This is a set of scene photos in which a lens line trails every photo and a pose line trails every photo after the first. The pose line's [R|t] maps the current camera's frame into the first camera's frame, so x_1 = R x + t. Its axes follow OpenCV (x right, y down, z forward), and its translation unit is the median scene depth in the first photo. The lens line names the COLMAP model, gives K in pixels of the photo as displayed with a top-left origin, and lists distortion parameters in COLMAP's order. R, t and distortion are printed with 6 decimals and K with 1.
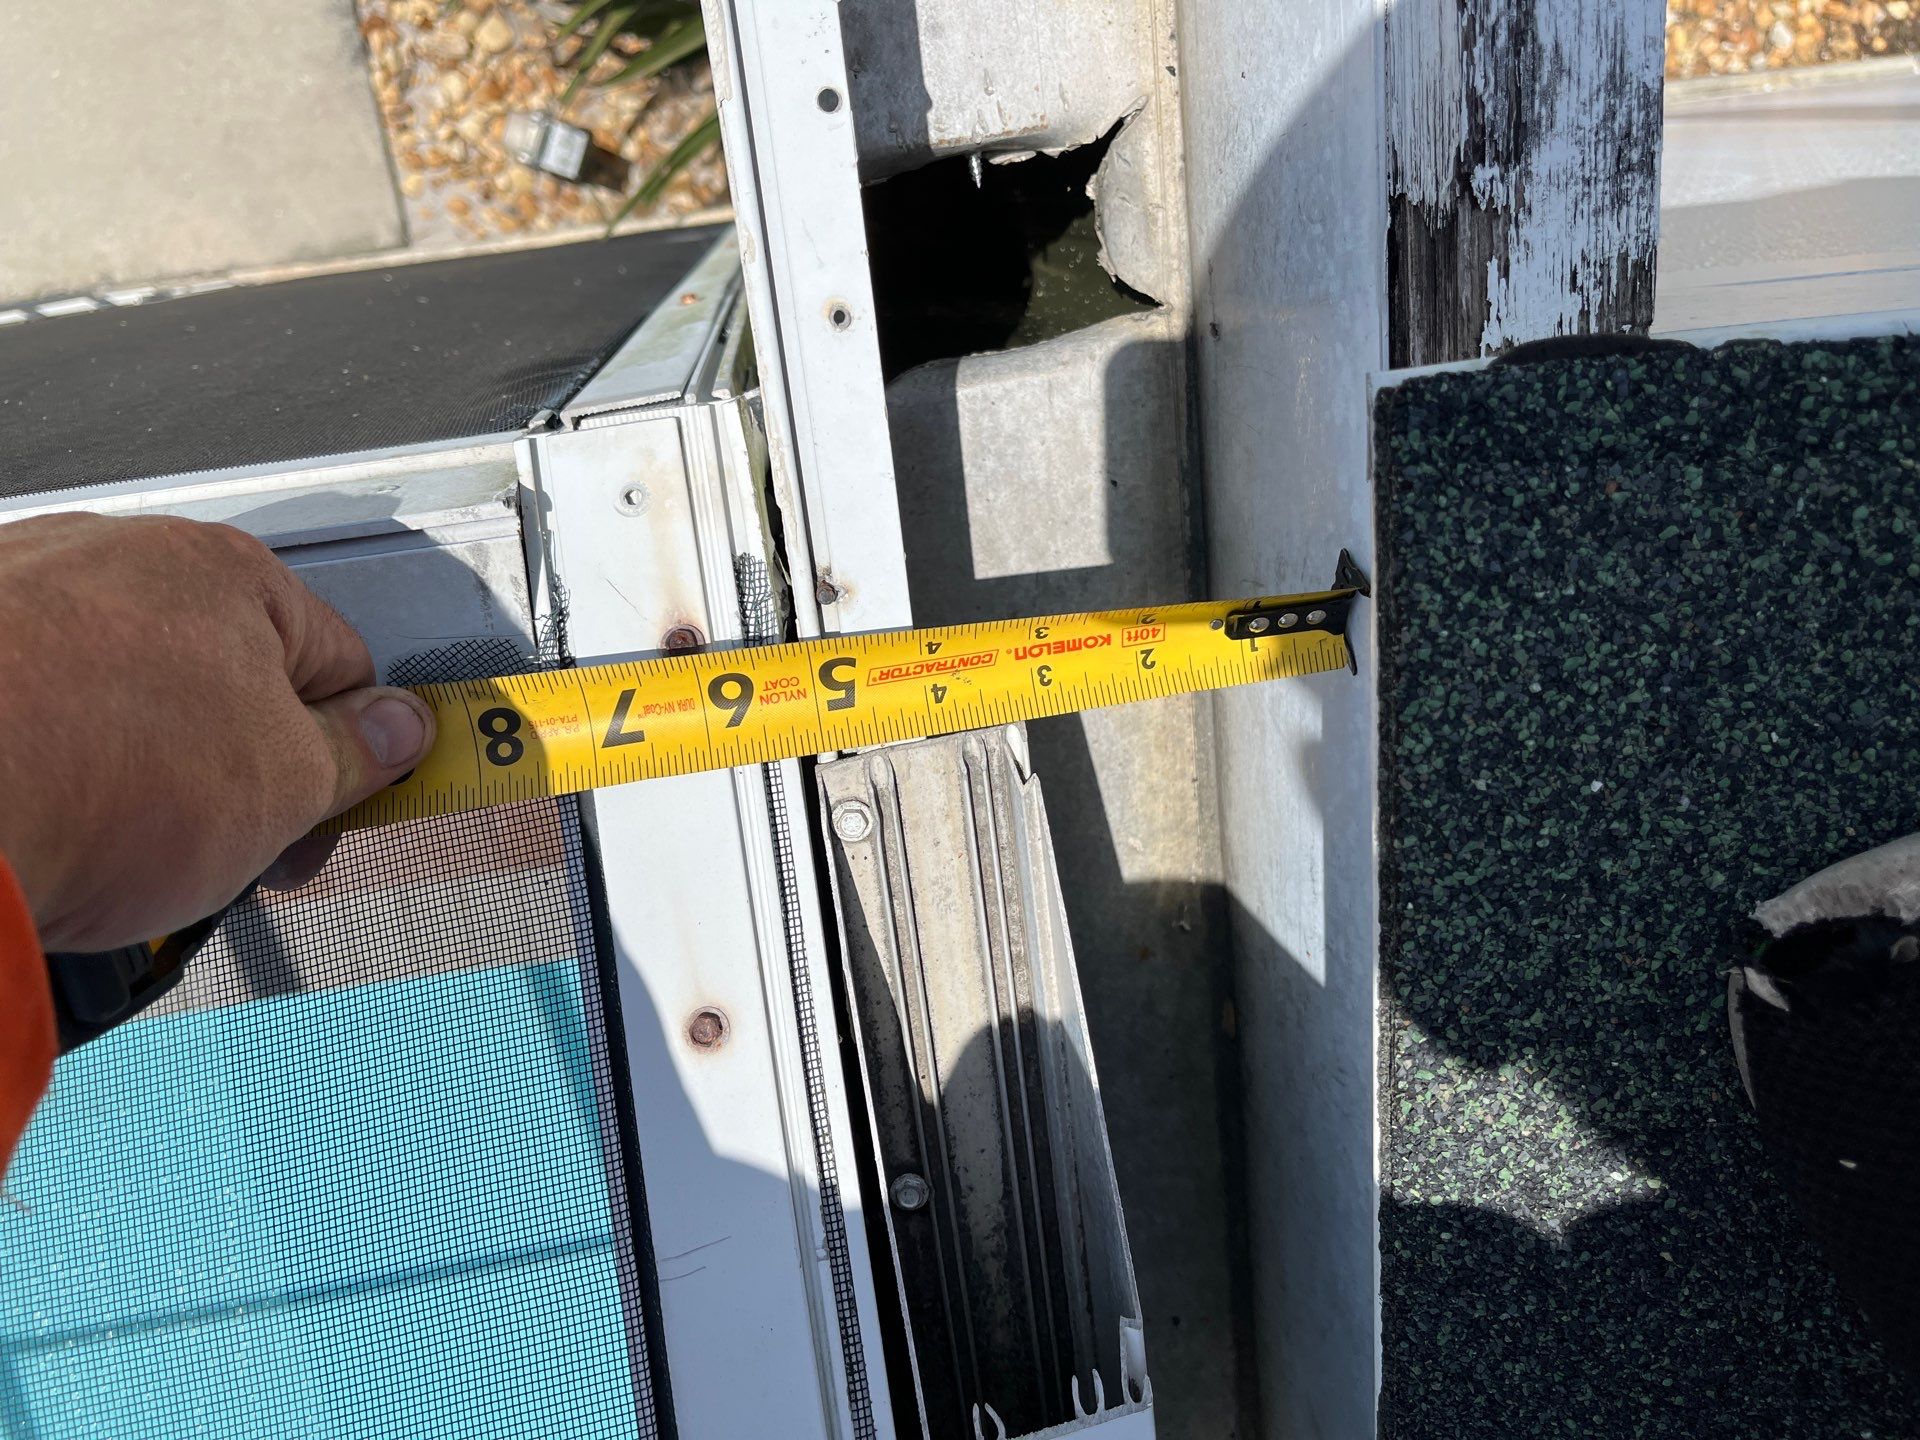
lens RADIAL K [[1465.5, 0, 956.2], [0, 1465.5, 713.7], [0, 0, 1]] dist [0.062726, -0.091543]
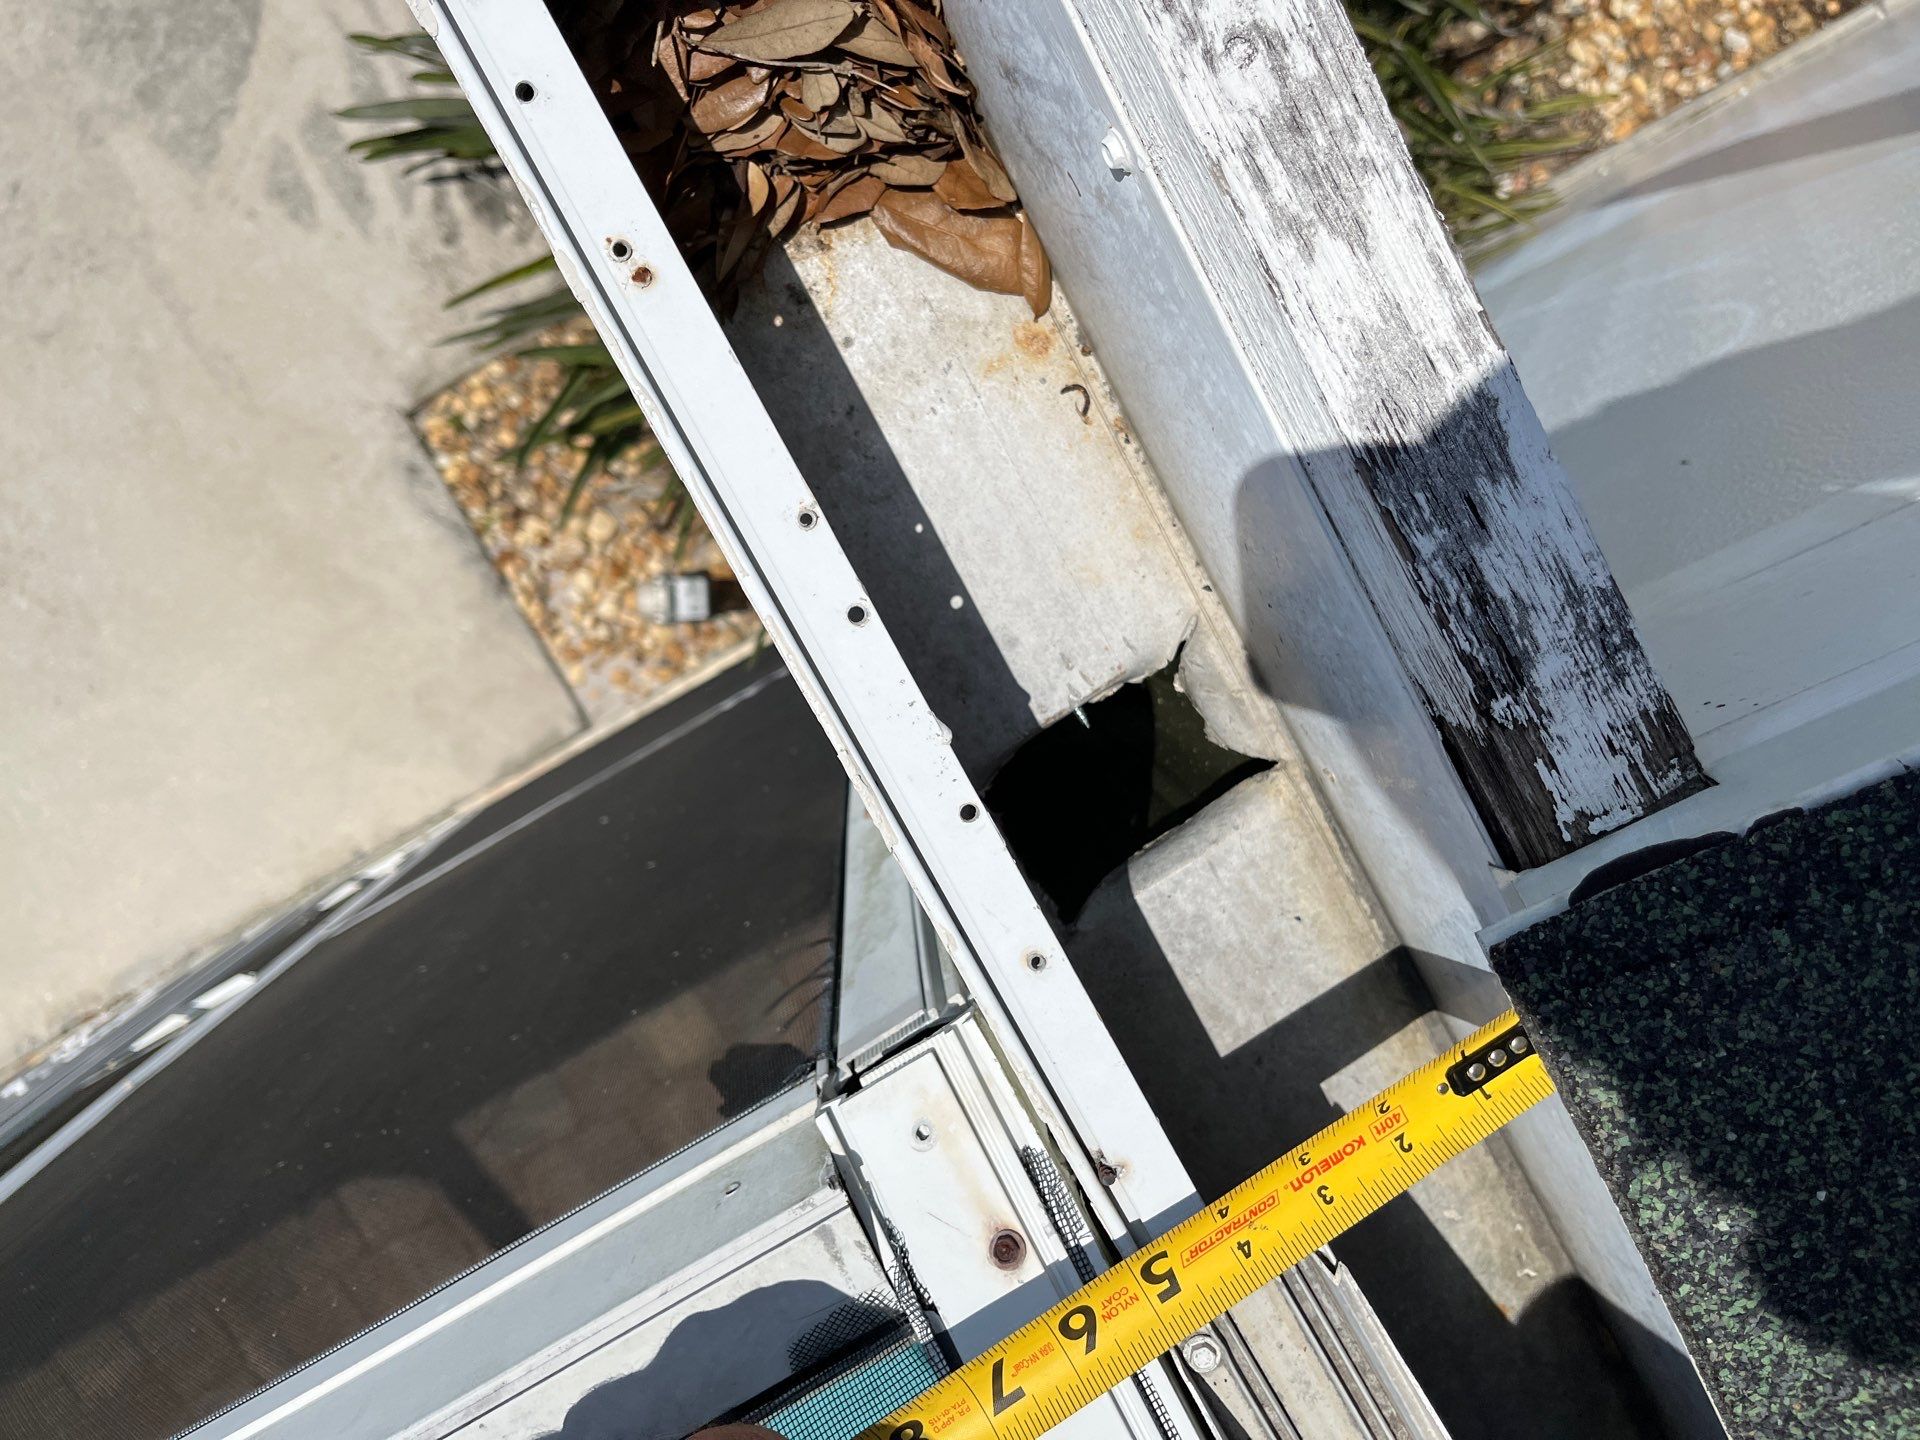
lens RADIAL K [[1462.6, 0, 952.2], [0, 1462.6, 723.7], [0, 0, 1]] dist [0.068712, -0.093967]
pose [[0.921024, -0.371446, -0.117228, 0.069797], [0.348616, 0.920354, -0.177241, -0.252964], [0.173727, 0.122376, 0.977161, -0.214169]]
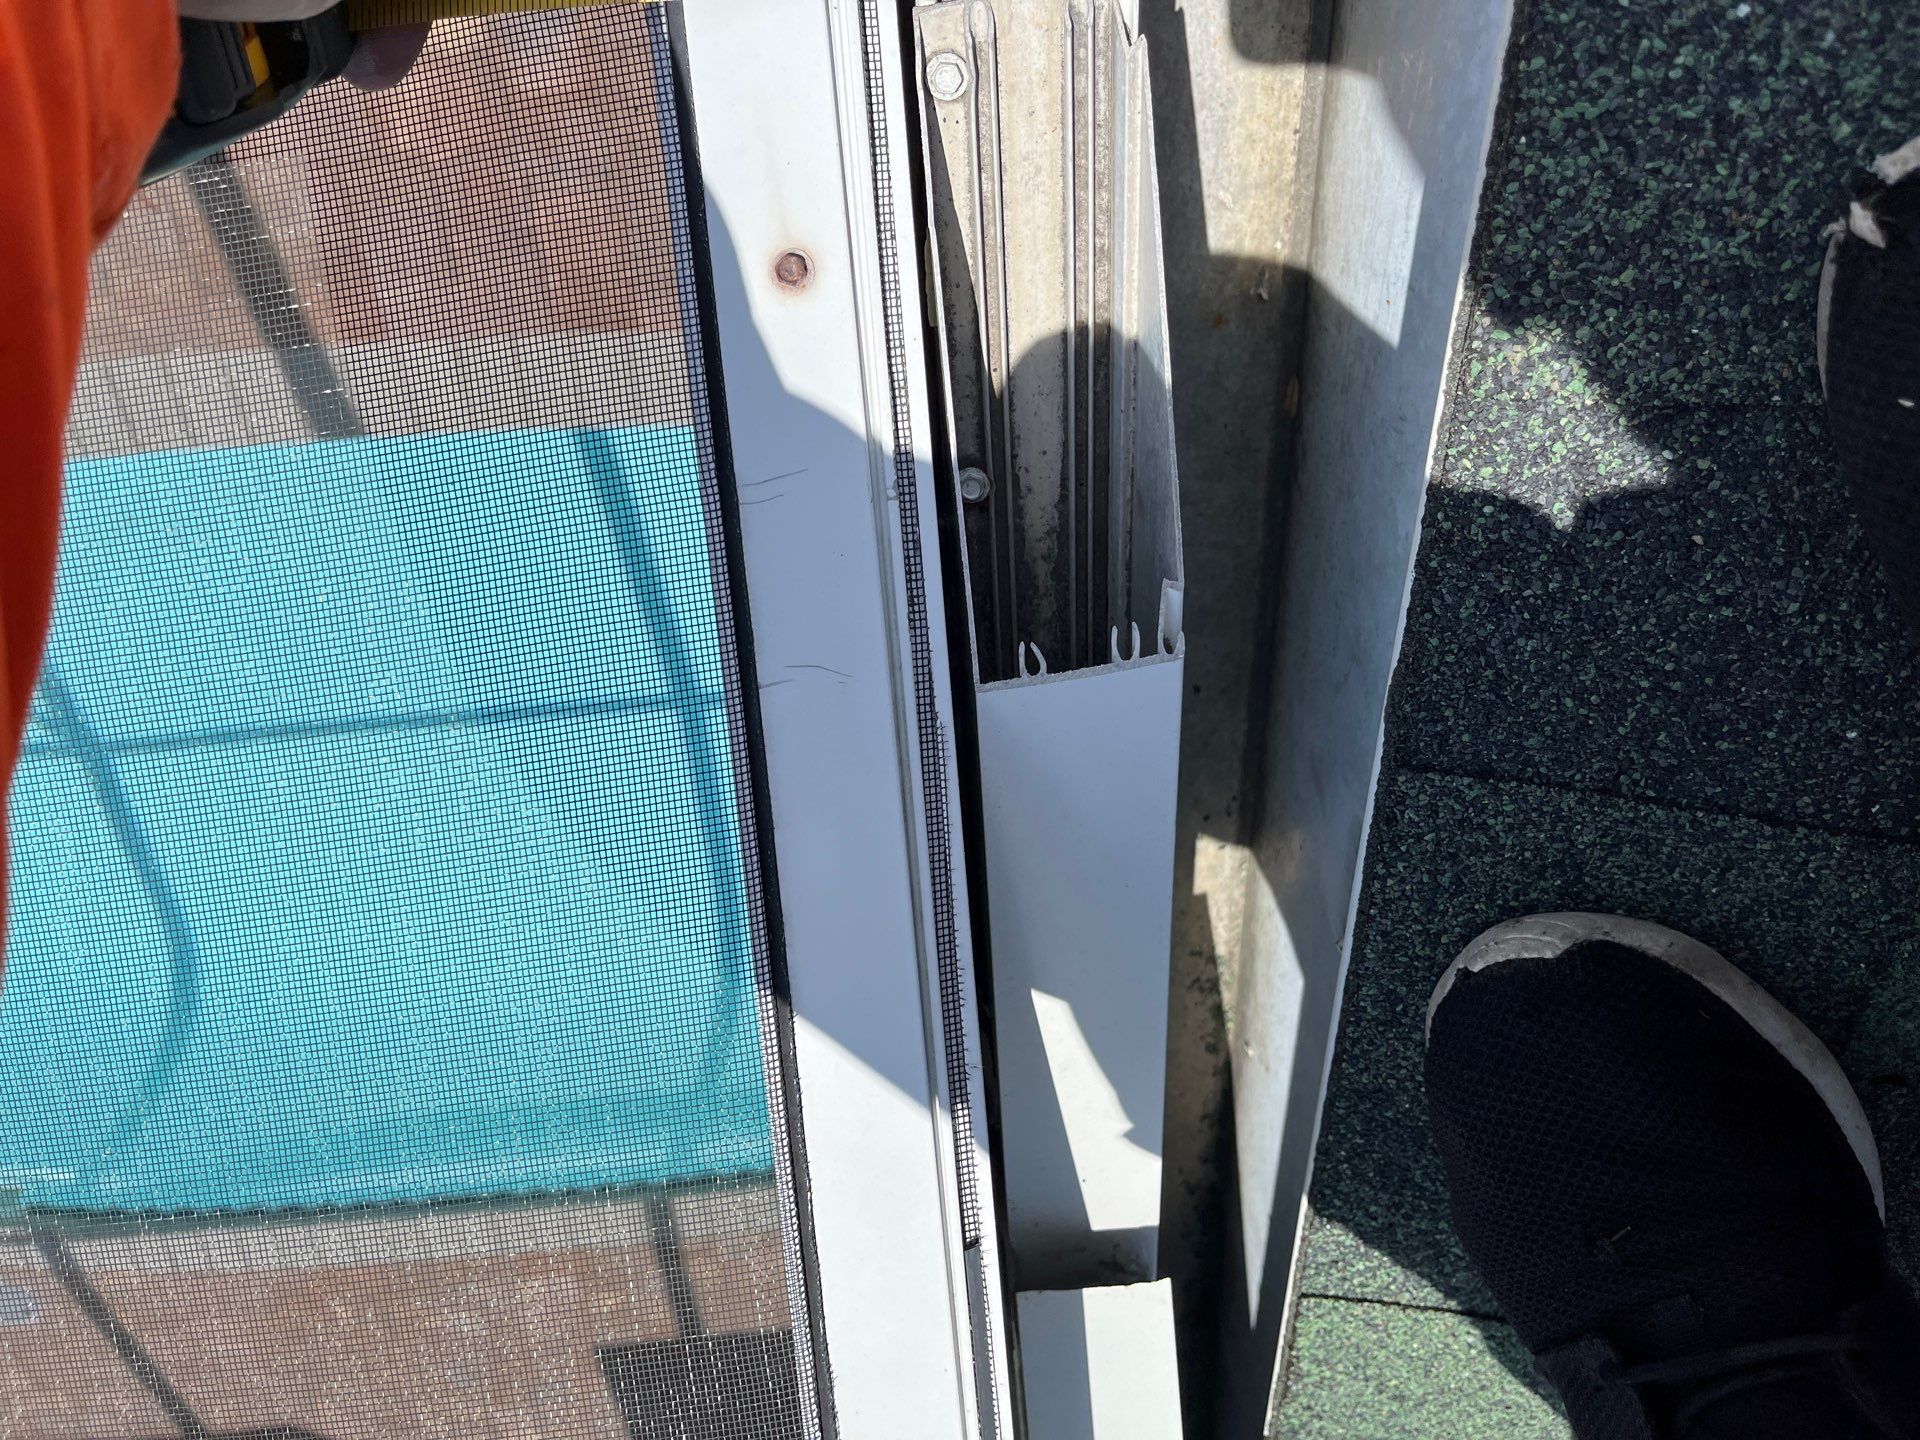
lens RADIAL K [[1462.6, 0, 949.8], [0, 1462.6, 691.8], [0, 0, 1]] dist [0.068712, -0.093967]
pose [[0.995896, 0.087907, -0.021516, -0.013766], [-0.077615, 0.951869, 0.296514, 0.181134], [0.046547, -0.293627, 0.954786, -0.049141]]
